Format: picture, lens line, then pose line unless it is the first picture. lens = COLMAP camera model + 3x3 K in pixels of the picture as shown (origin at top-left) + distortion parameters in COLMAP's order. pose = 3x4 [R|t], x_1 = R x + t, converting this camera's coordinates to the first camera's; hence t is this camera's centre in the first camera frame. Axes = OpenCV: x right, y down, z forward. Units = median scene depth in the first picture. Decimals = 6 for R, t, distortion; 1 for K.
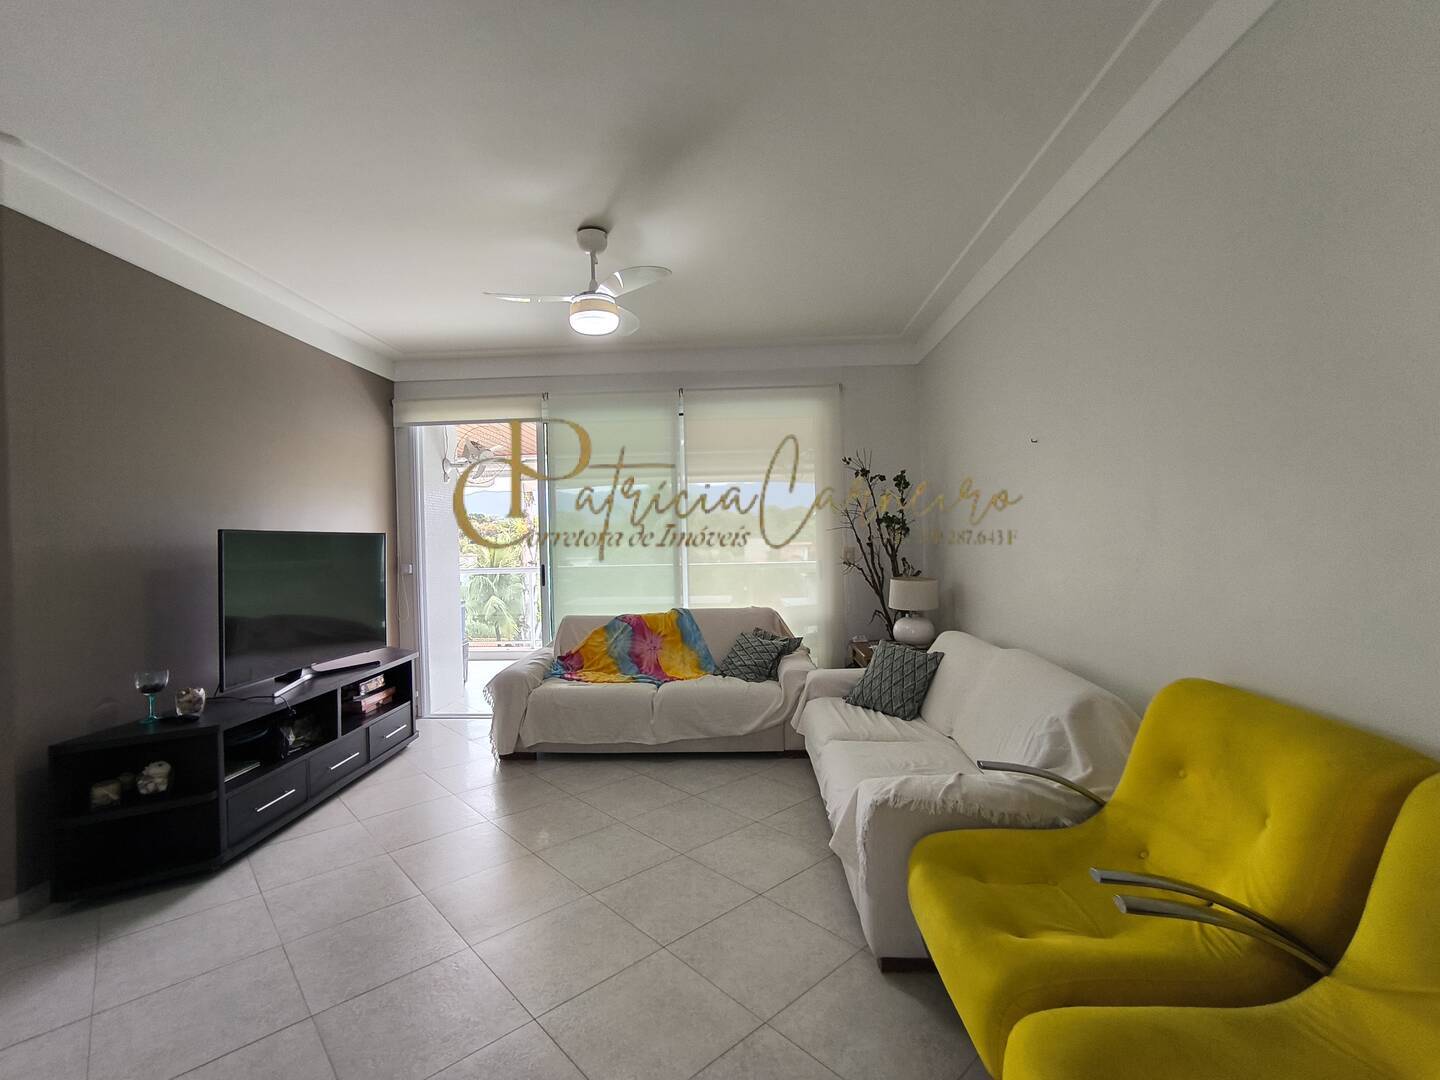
lens RADIAL K [[656.4, 0, 717.3], [0, 656.4, 556.4], [0, 0, 1]] dist [-0.014766, 0.008567]
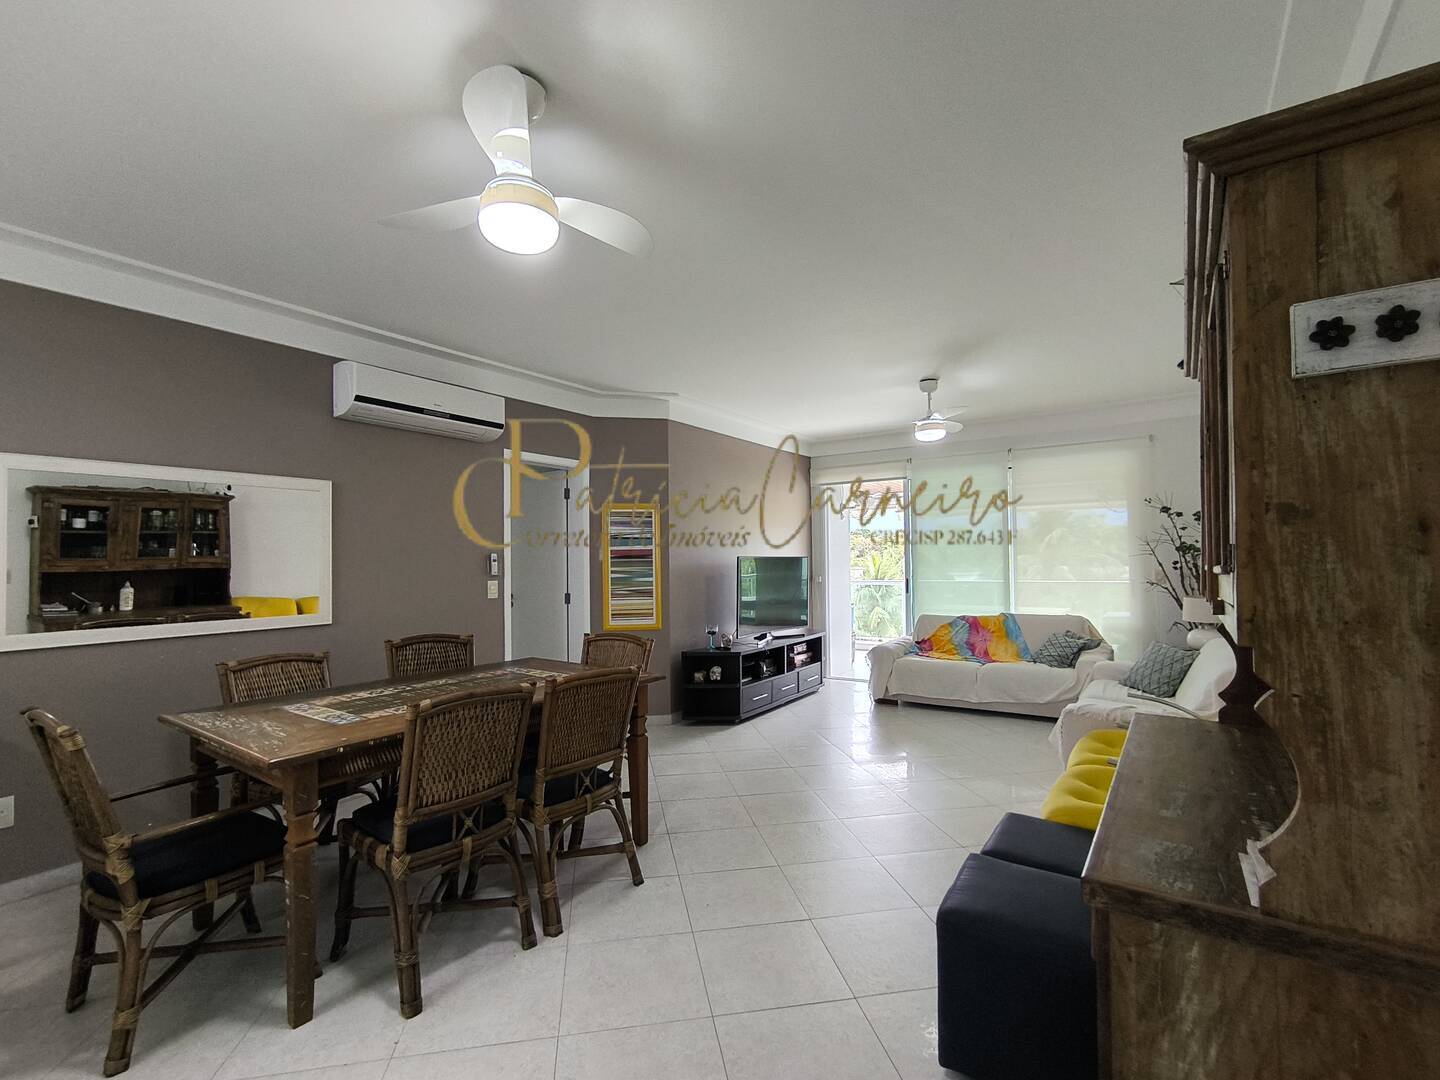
lens RADIAL K [[656.4, 0, 720.8], [0, 656.4, 550.7], [0, 0, 1]] dist [-0.014766, 0.008567]
pose [[0.844315, 0.002365, -0.535842, 0.186801], [-0.017451, 0.999581, -0.023085, -0.007584], [0.535563, 0.028842, 0.844003, -0.504963]]
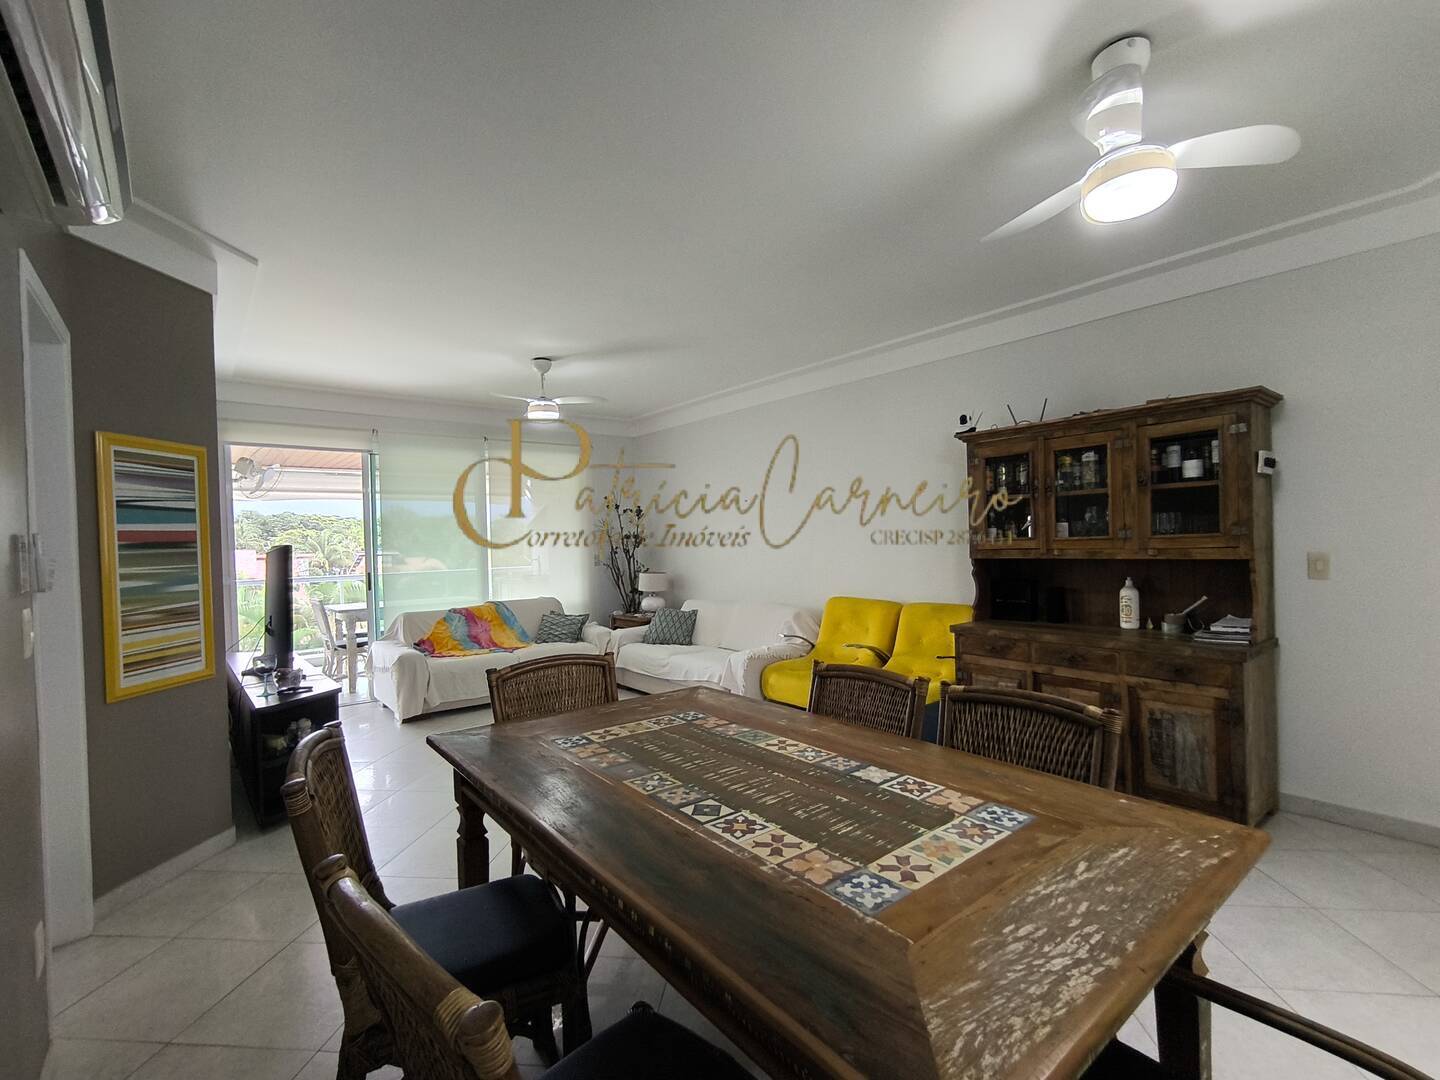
lens RADIAL K [[656.4, 0, 718.3], [0, 656.4, 549.8], [0, 0, 1]] dist [-0.014766, 0.008567]
pose [[0.752535, -0.008863, 0.658493, -0.672038], [0.023474, 0.999635, -0.013371, 0.003692], [-0.658134, 0.025520, 0.752468, -0.359449]]
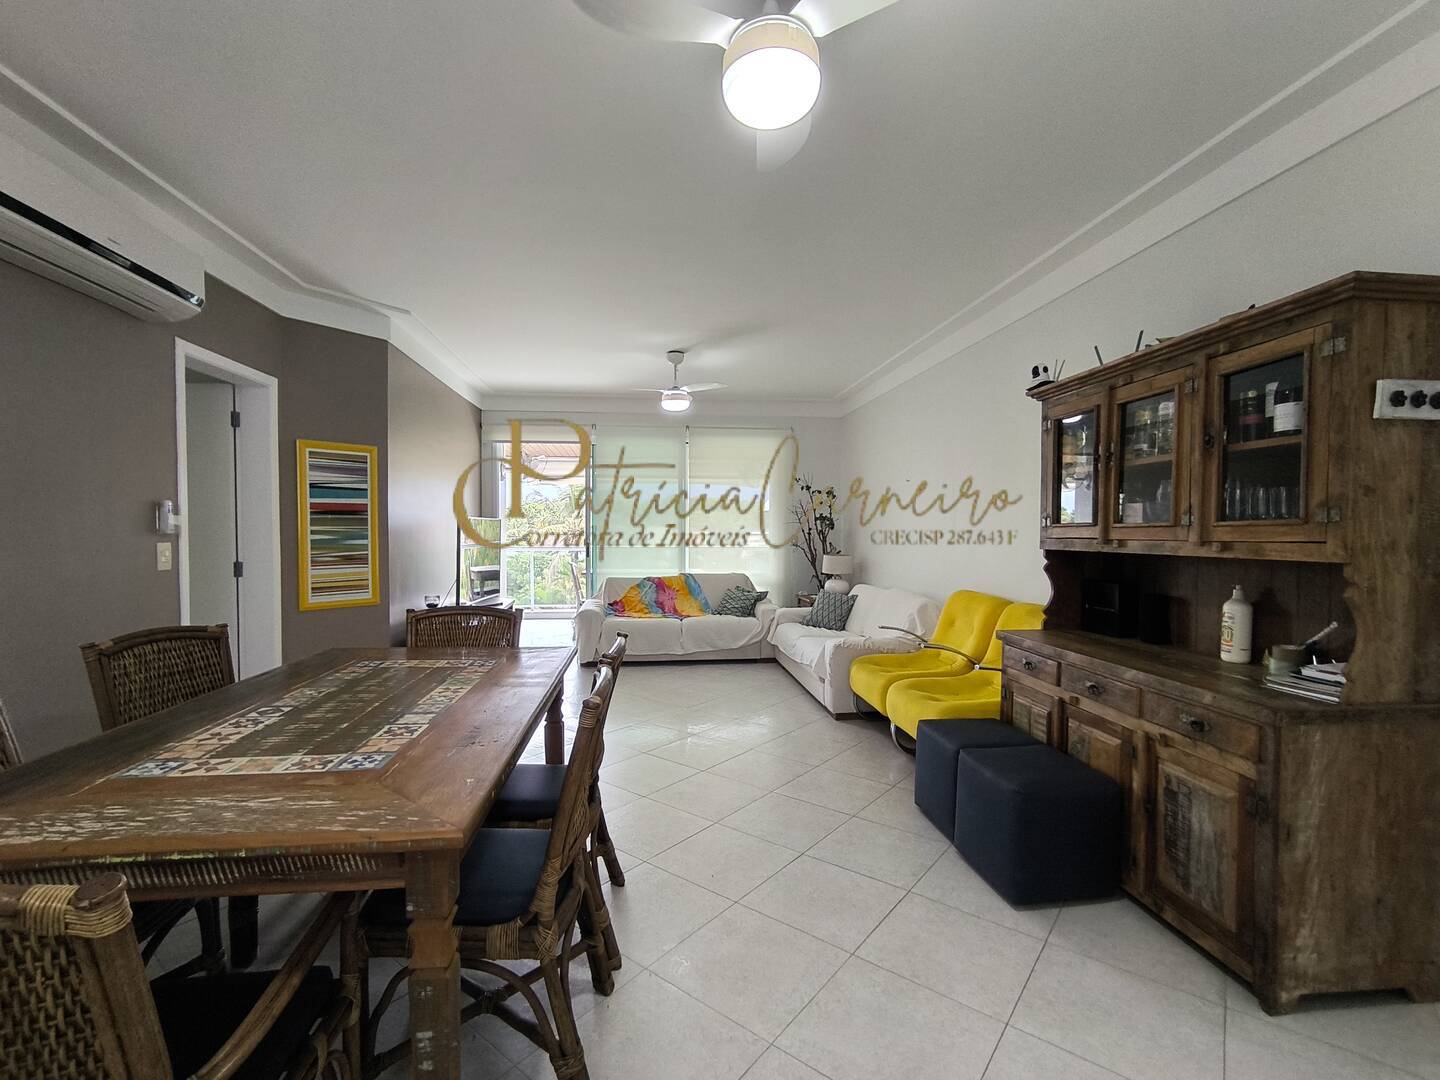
lens RADIAL K [[656.4, 0, 713.8], [0, 656.4, 549.3], [0, 0, 1]] dist [-0.014766, 0.008567]
pose [[0.988532, 0.018678, 0.149853, -0.248657], [-0.020010, 0.999772, 0.007390, 0.014203], [-0.149681, -0.010304, 0.988681, -0.564476]]
